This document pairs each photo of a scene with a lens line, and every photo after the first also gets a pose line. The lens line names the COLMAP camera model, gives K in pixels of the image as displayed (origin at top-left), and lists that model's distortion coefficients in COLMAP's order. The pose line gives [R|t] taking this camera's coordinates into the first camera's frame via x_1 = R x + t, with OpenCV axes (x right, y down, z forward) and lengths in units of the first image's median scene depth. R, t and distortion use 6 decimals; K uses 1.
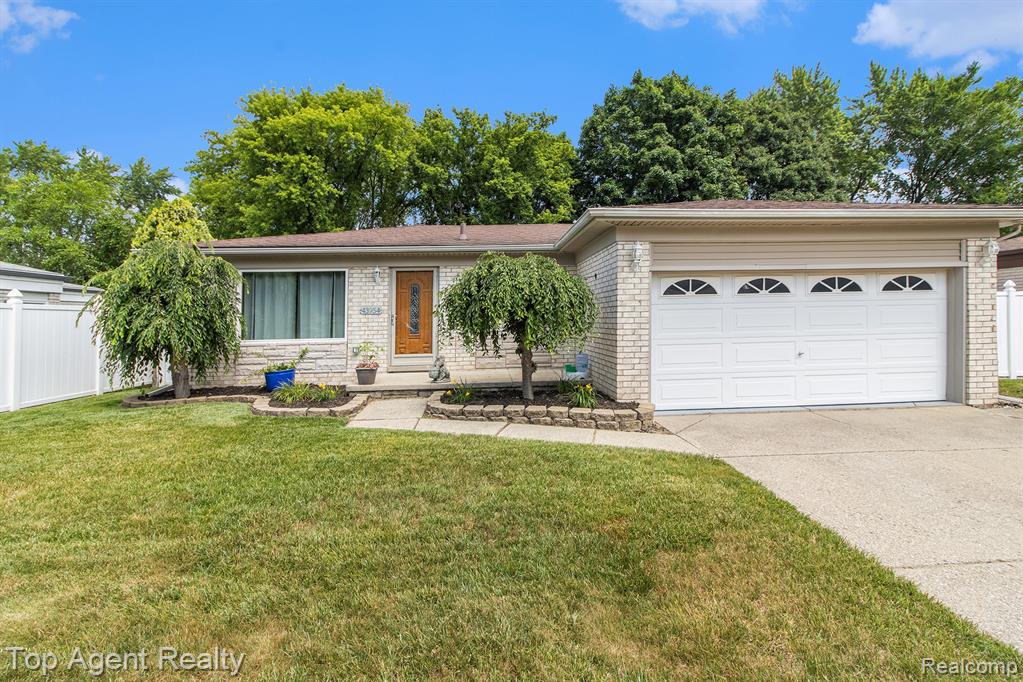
lens RADIAL K [[470.2, 0, 517.1], [0, 470.2, 313.9], [0, 0, 1]] dist [0.003573, -0.000002]
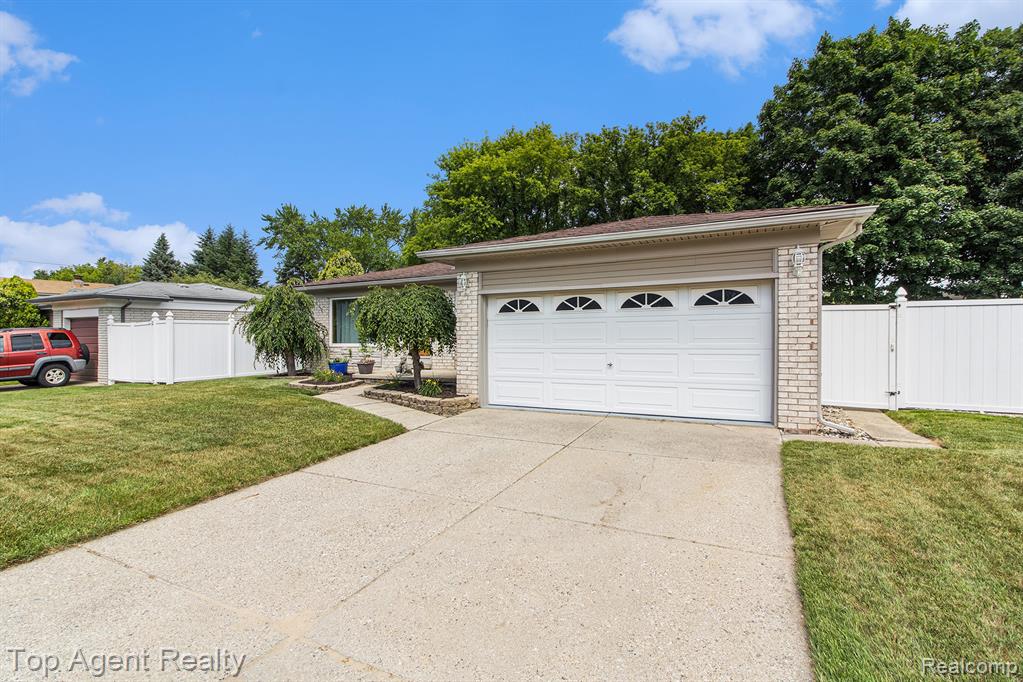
lens RADIAL K [[464.5, 0, 529.4], [0, 464.5, 338.0], [0, 0, 1]] dist [0.009764, 0.000319]
pose [[0.869320, 0.014547, -0.494036, 0.600996], [0.002069, 0.999451, 0.033069, -0.008640], [0.494246, -0.029769, 0.868812, -0.017553]]
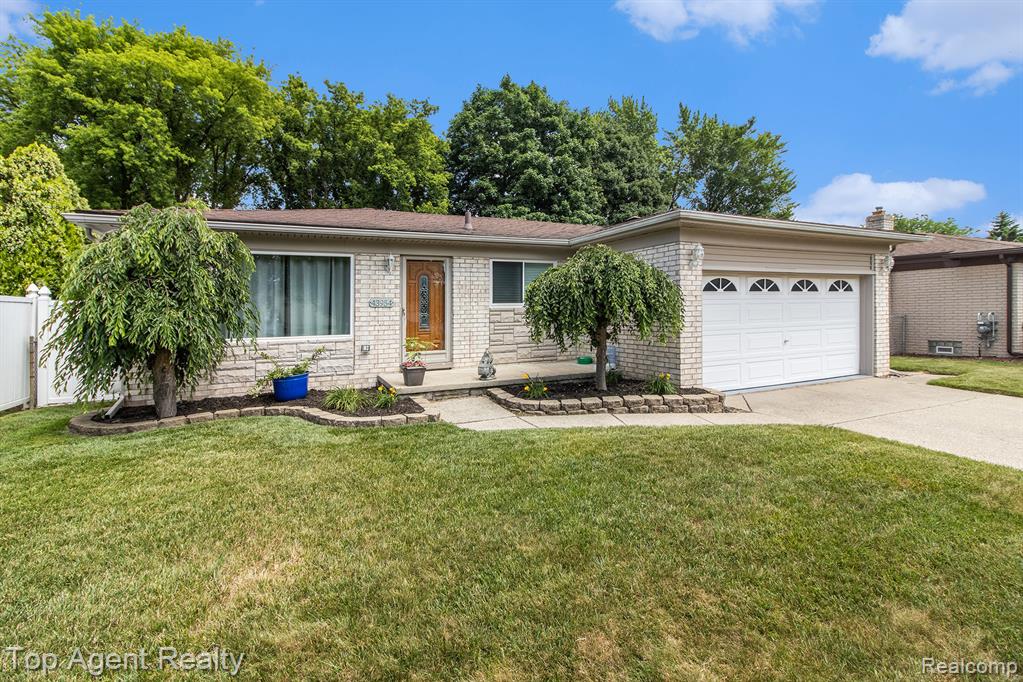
lens RADIAL K [[470.2, 0, 517.1], [0, 470.2, 313.9], [0, 0, 1]] dist [0.003573, -0.000002]
pose [[0.933612, 0.001234, 0.358283, -0.302345], [-0.004555, 0.999954, 0.008424, 0.003684], [-0.358256, -0.009497, 0.933575, 0.064148]]
